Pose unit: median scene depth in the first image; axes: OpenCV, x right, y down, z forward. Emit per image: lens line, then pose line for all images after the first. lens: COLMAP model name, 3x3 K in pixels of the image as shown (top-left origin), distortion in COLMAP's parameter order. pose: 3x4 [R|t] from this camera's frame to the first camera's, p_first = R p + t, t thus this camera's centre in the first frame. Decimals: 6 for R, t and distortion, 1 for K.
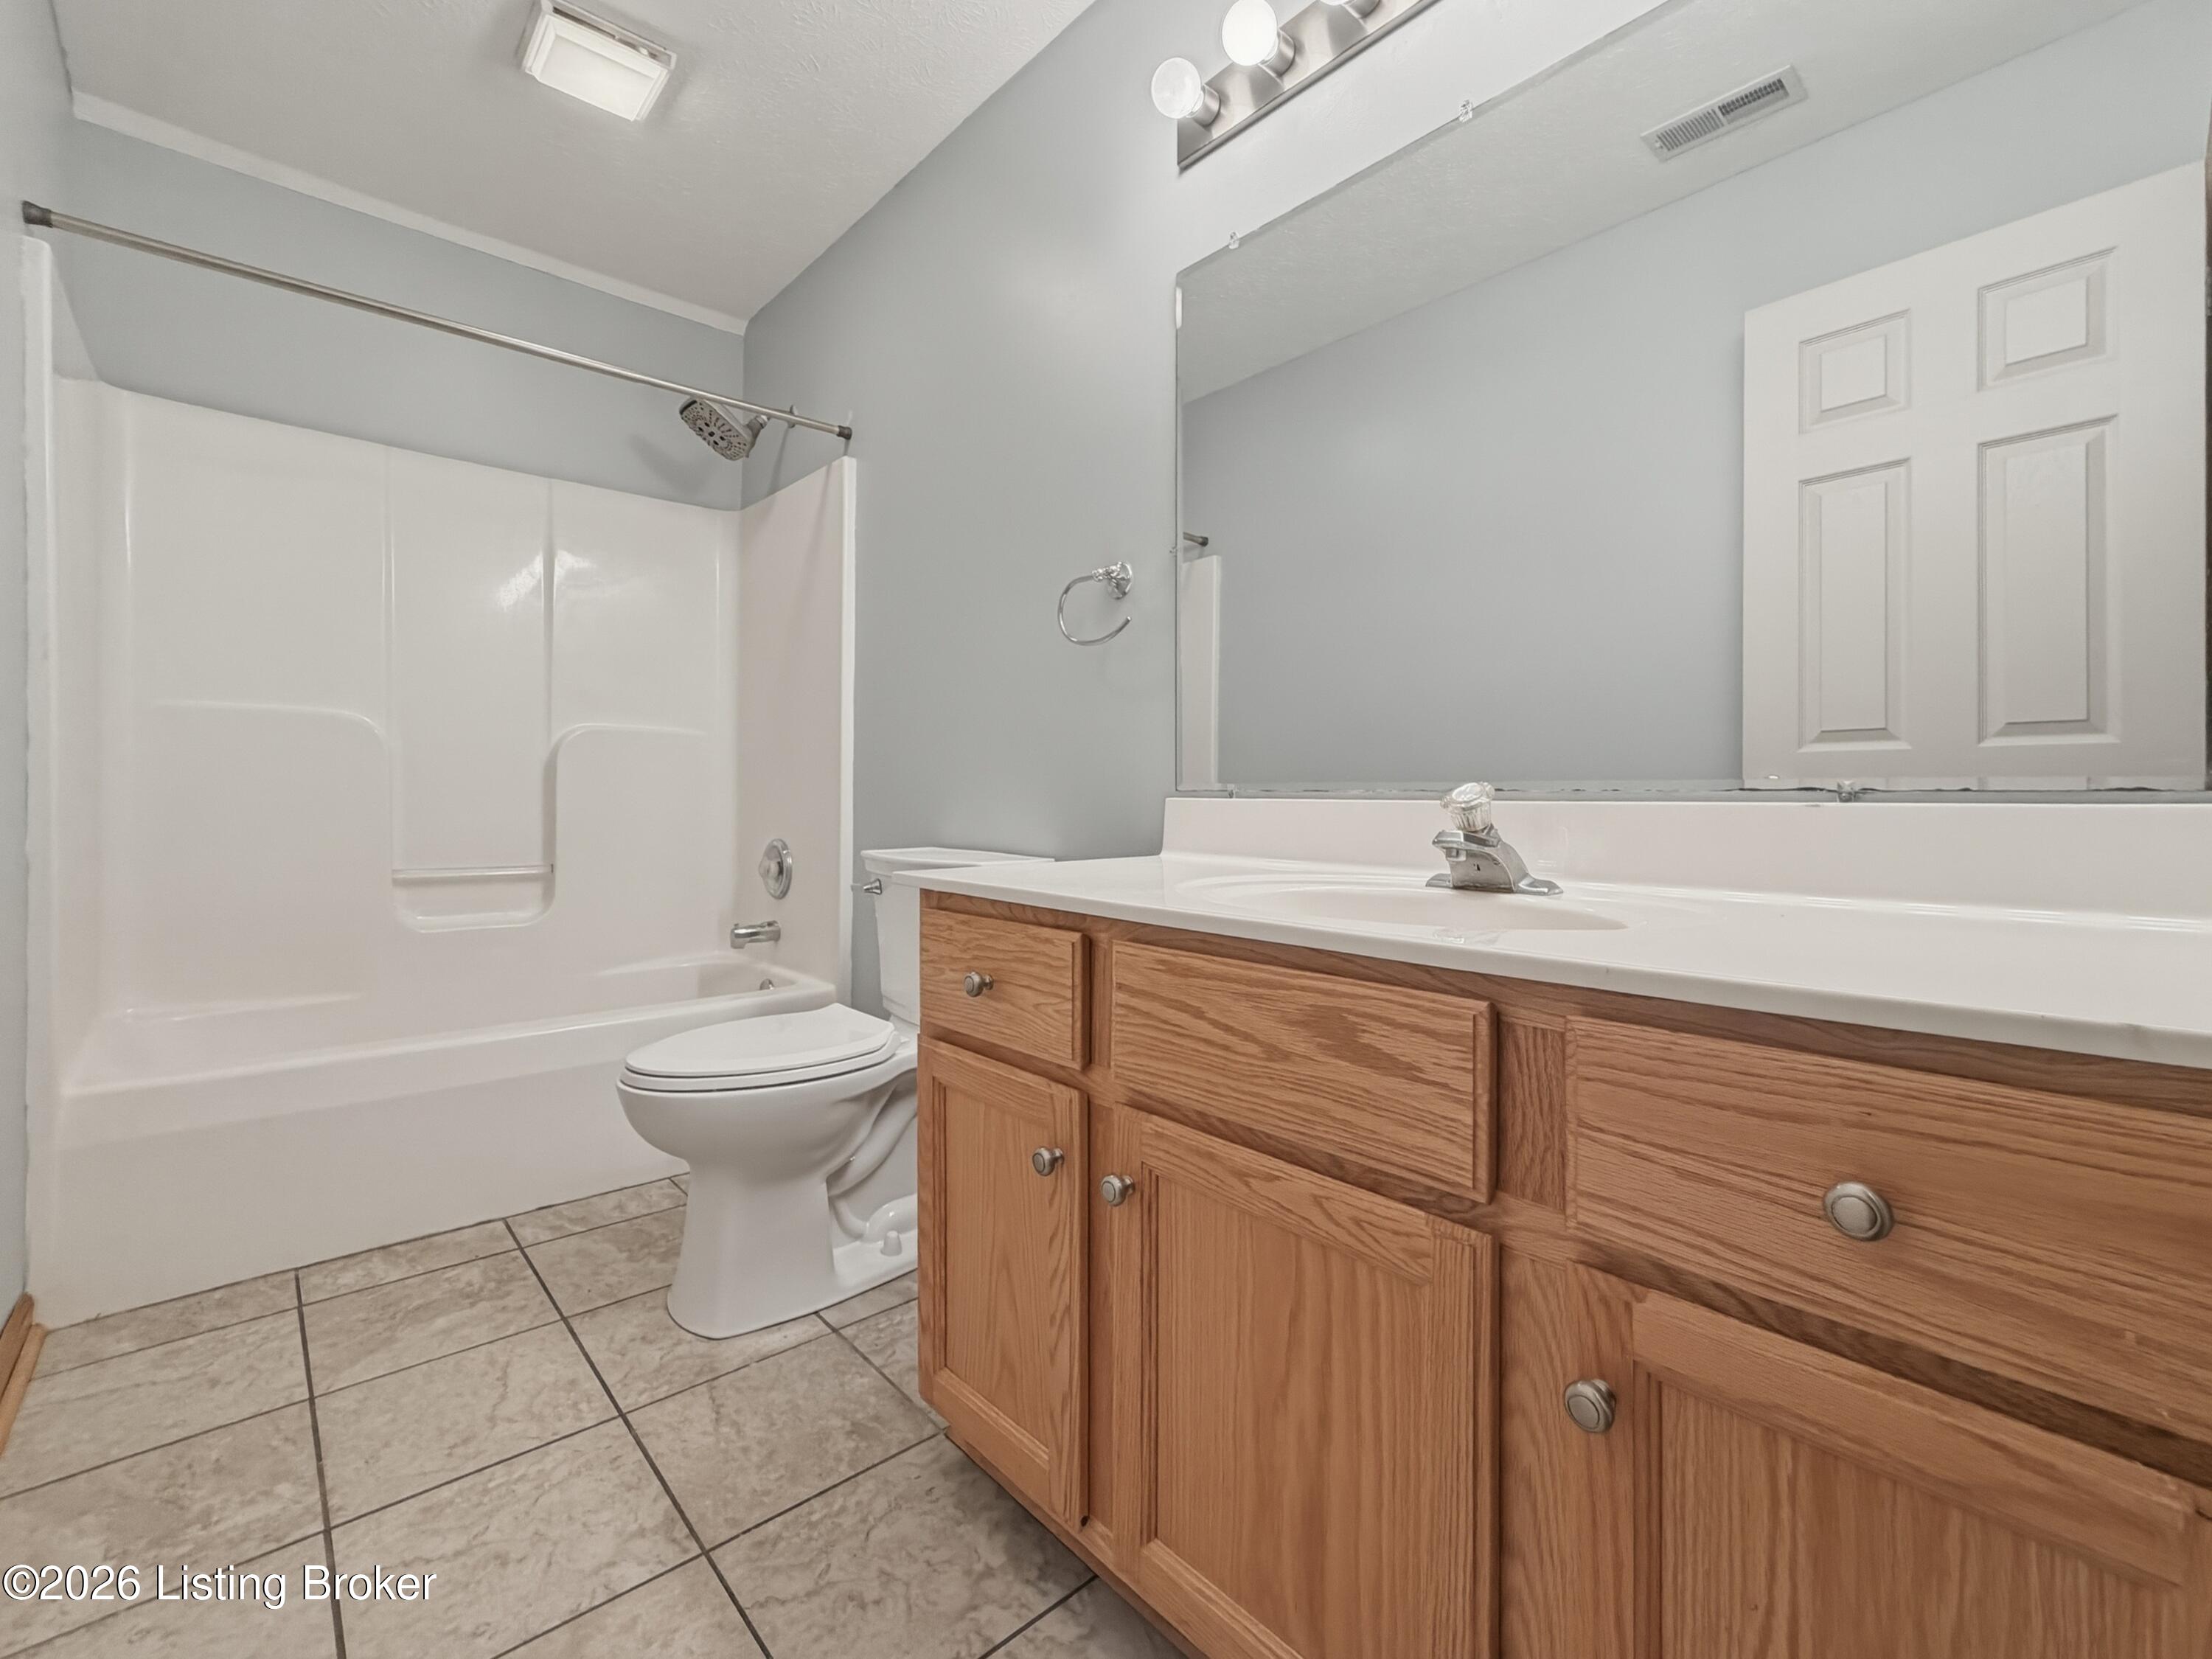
lens RADIAL K [[963.1, 0, 1107.6], [0, 963.1, 821.8], [0, 0, 1]] dist [0.001675, -0.000905]
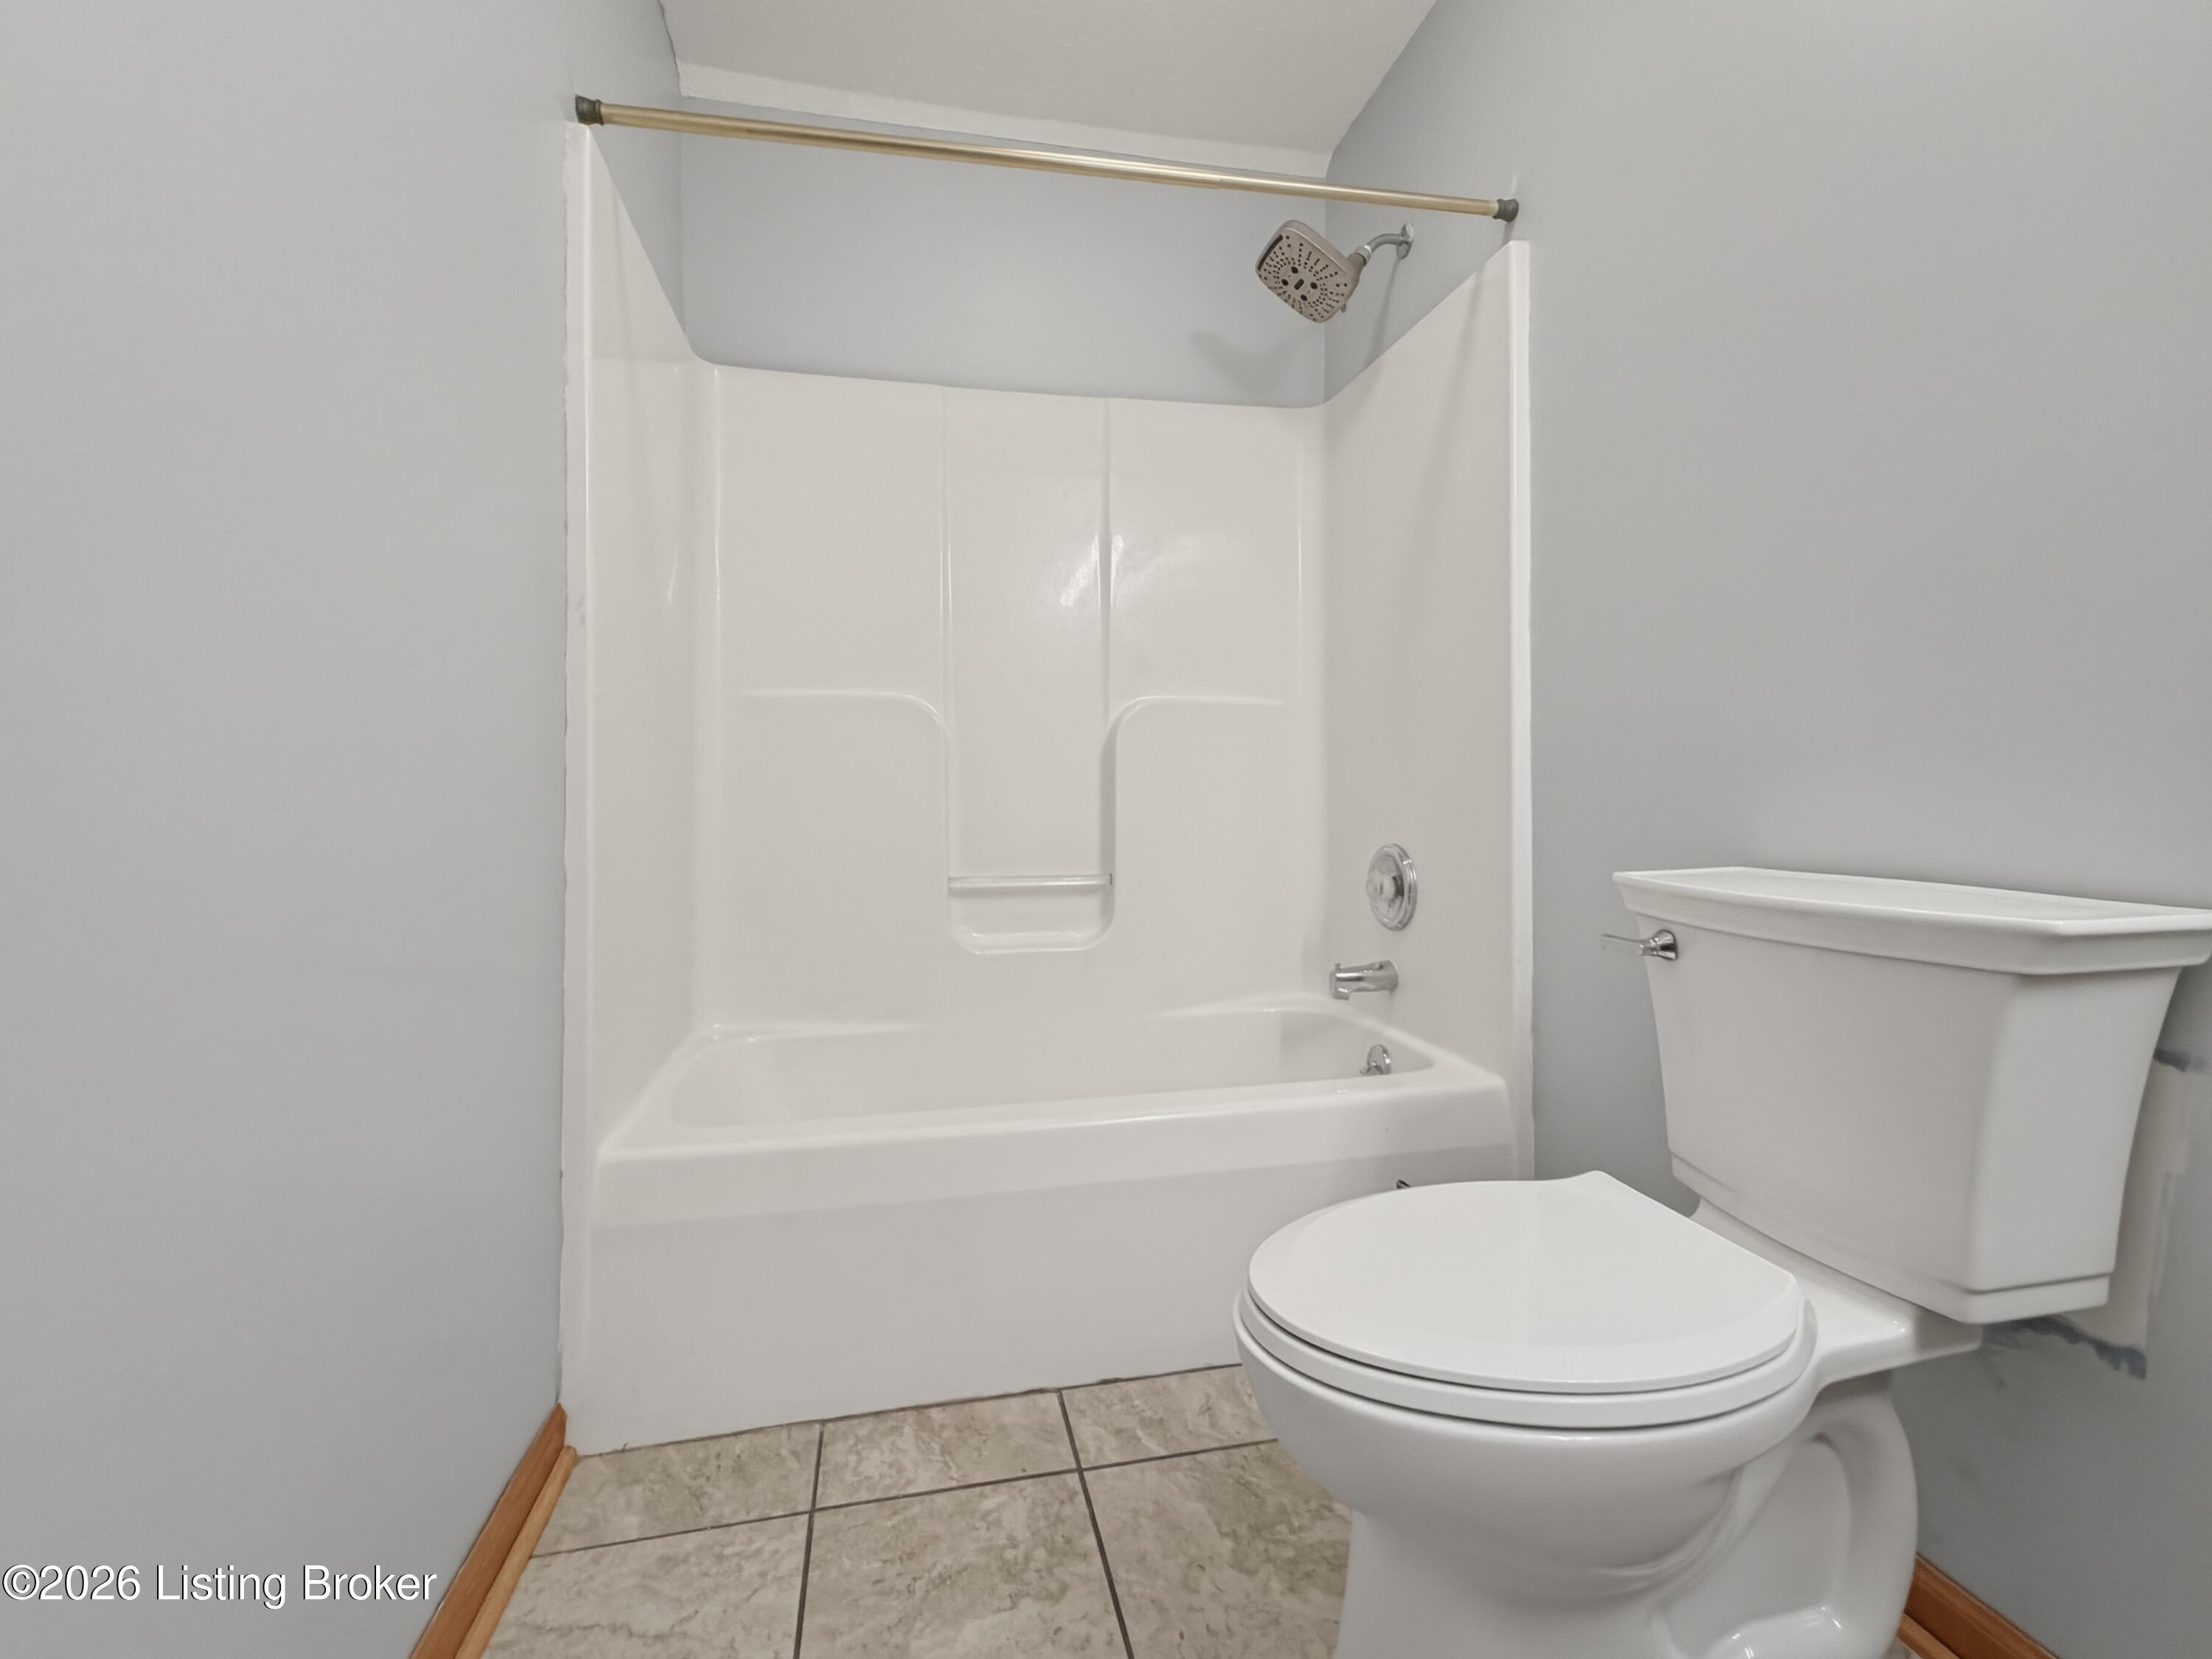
lens RADIAL K [[978.0, 0, 1093.3], [0, 978.0, 755.5], [0, 0, 1]] dist [-0.001052, -0.000562]
pose [[0.862282, -0.036790, -0.505091, -0.228842], [0.005184, 0.997947, -0.063838, -0.002079], [0.506403, 0.052428, 0.860702, 0.376790]]
